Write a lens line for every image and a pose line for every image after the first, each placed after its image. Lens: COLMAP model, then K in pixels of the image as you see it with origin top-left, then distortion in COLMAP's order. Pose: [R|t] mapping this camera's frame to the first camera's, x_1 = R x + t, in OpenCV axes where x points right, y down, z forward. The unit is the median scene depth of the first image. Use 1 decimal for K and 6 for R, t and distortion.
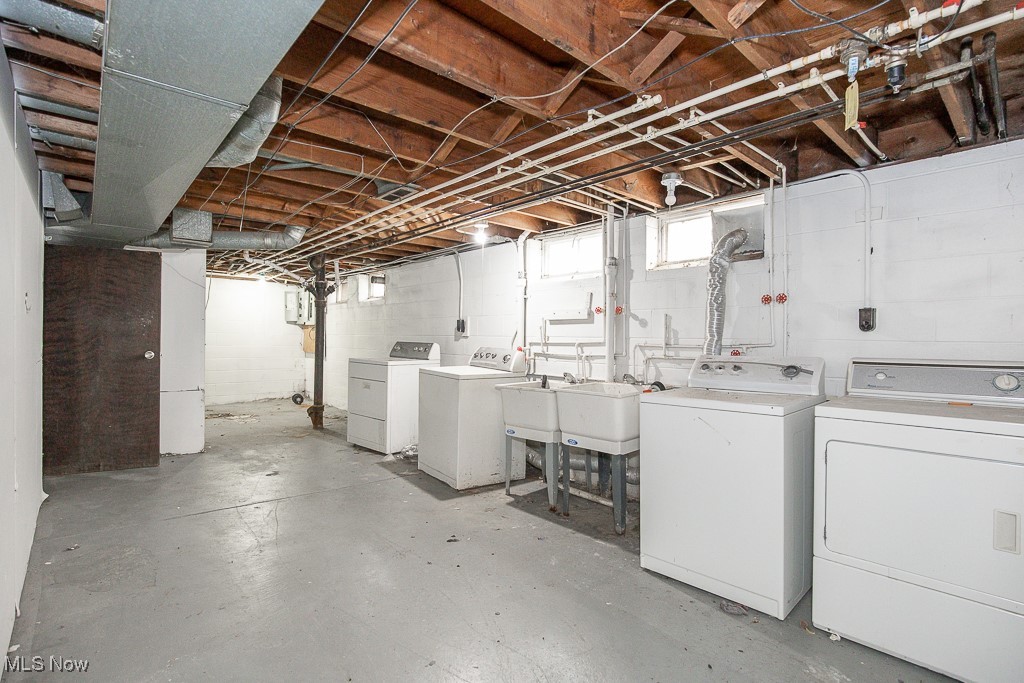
lens RADIAL K [[475.7, 0, 509.1], [0, 475.7, 339.2], [0, 0, 1]] dist [-0.002800, 0.000302]
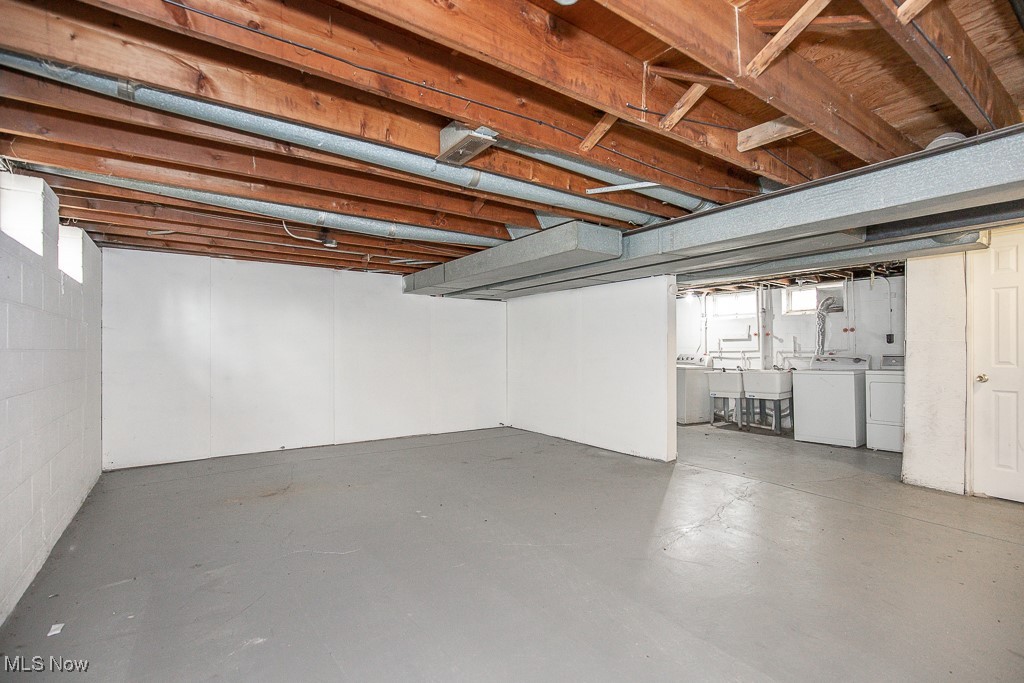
lens RADIAL K [[475.7, 0, 509.1], [0, 475.7, 339.2], [0, 0, 1]] dist [-0.002800, 0.000302]
pose [[0.992918, -0.017802, -0.117461, -0.685002], [0.014730, 0.999528, -0.026975, -0.001981], [0.117886, 0.025053, 0.992711, -1.253461]]
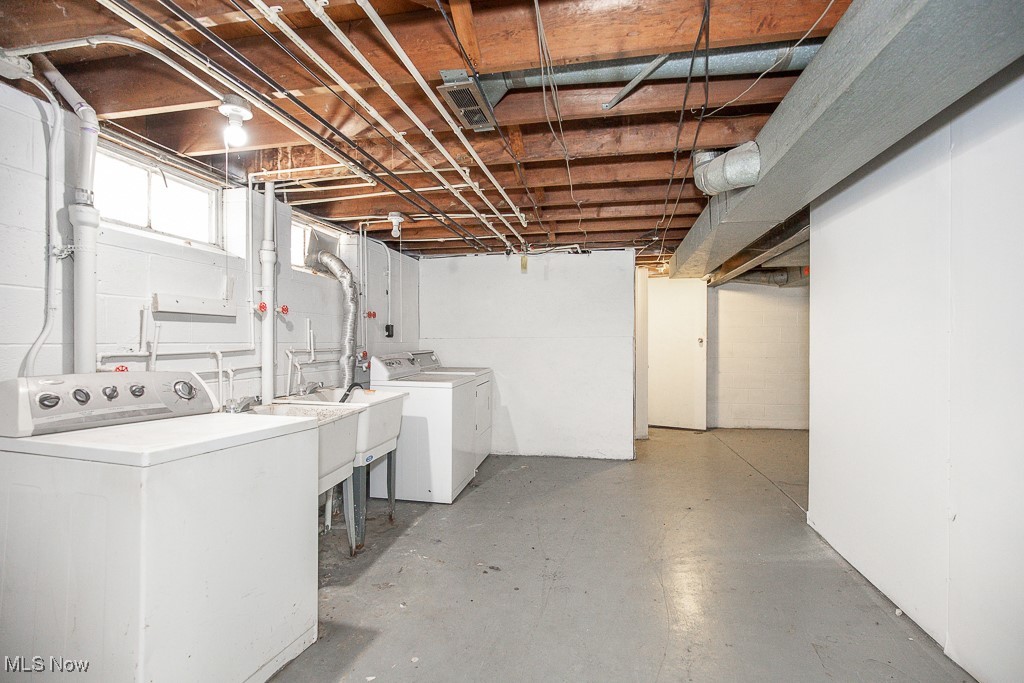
lens RADIAL K [[475.7, 0, 509.1], [0, 475.7, 339.2], [0, 0, 1]] dist [-0.002800, 0.000302]
pose [[-0.588965, -0.008696, 0.808112, -0.727179], [-0.003092, 0.999959, 0.008506, -0.018620], [-0.808152, 0.002511, -0.588968, 1.272076]]
